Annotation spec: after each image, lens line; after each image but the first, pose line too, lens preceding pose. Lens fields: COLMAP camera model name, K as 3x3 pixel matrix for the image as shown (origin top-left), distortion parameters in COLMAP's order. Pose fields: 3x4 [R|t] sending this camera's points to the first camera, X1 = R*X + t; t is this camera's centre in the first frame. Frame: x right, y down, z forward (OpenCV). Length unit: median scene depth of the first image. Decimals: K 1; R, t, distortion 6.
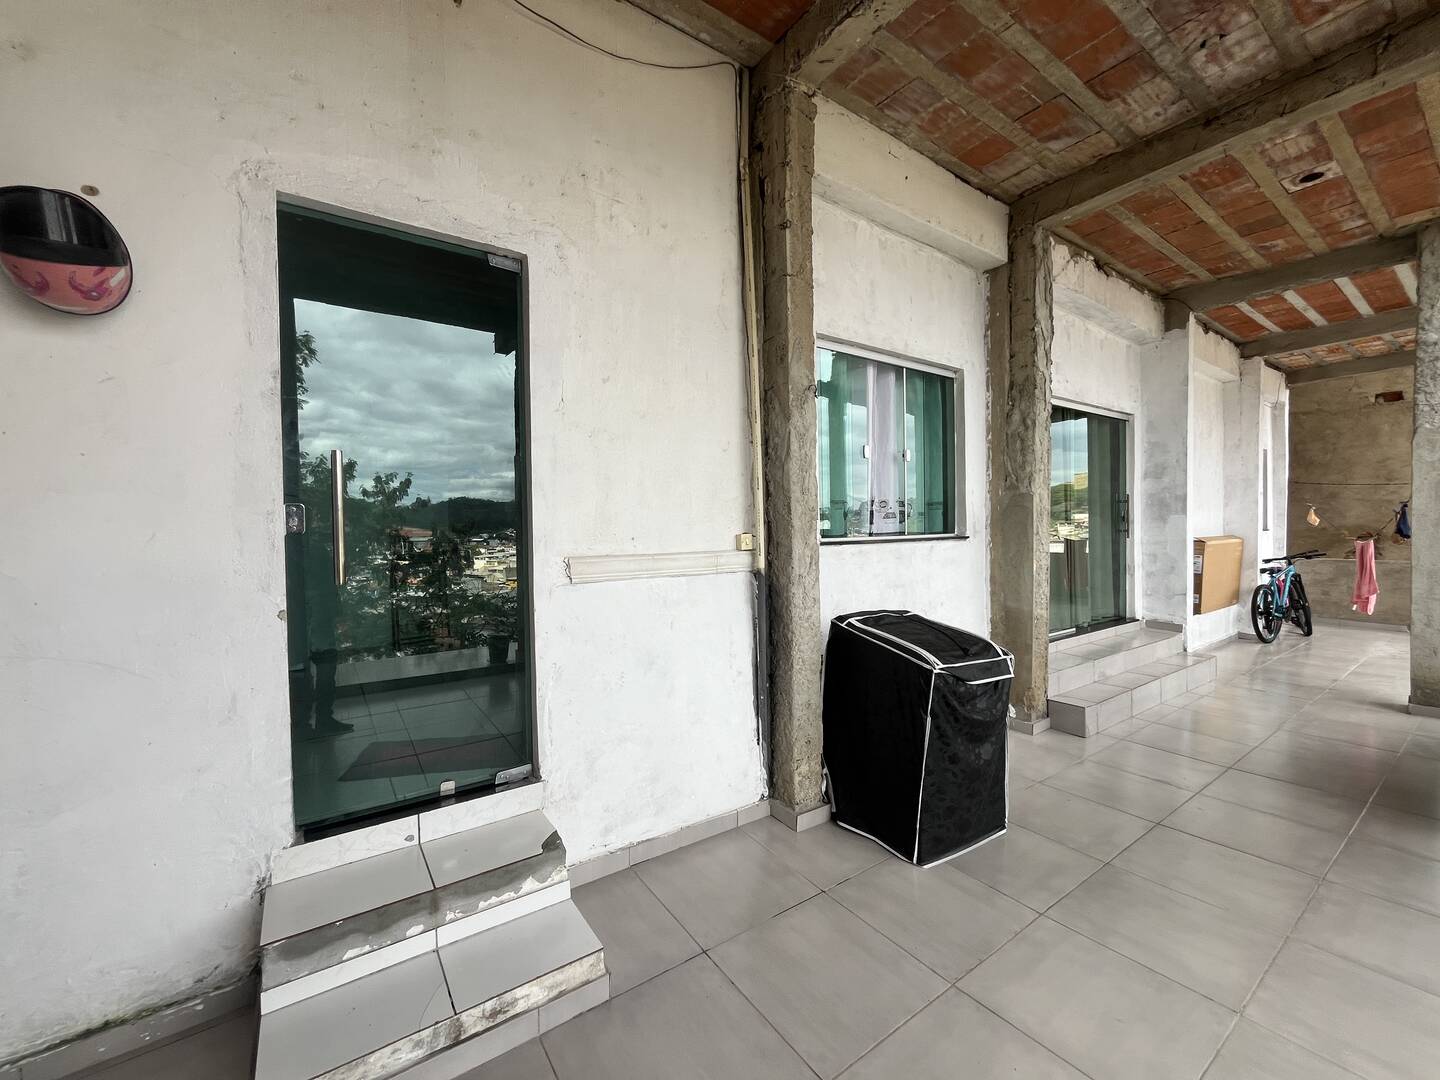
lens RADIAL K [[582.6, 0, 720.0], [0, 582.6, 540.0], [0, 0, 1]] dist [-0.000993, -0.000554]
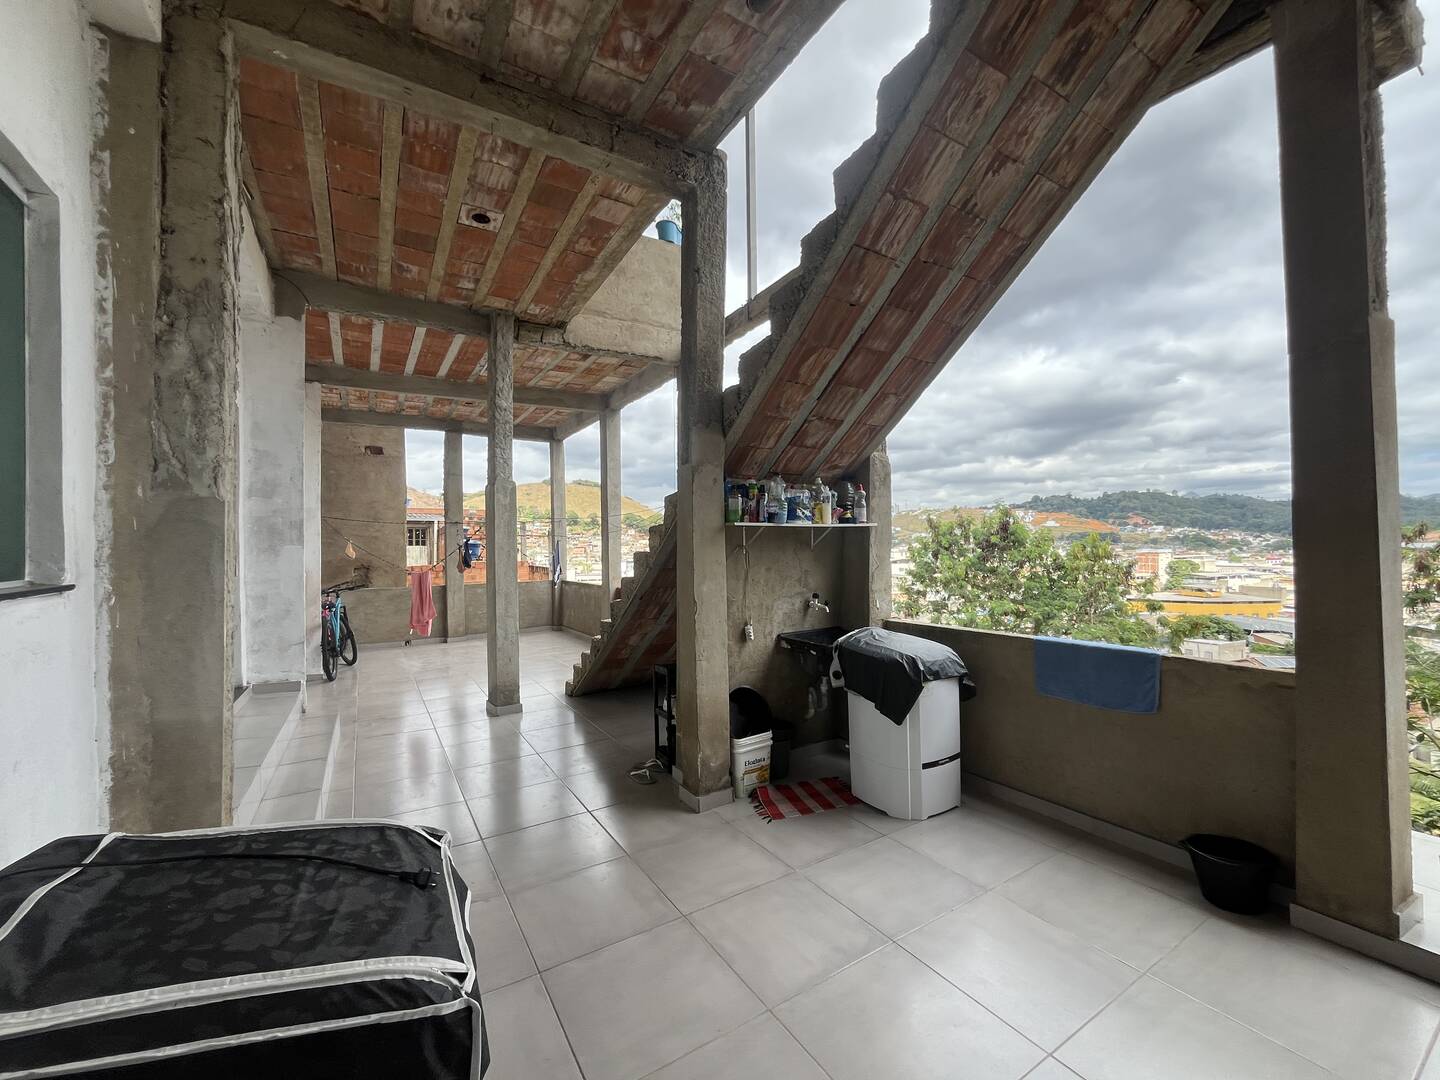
lens RADIAL K [[582.6, 0, 720.0], [0, 582.6, 540.0], [0, 0, 1]] dist [-0.000993, -0.000554]
pose [[0.066247, 0.024617, 0.997500, 0.027648], [0.034994, 0.999023, -0.026979, -0.010727], [-0.997189, 0.036693, 0.065321, 0.476982]]
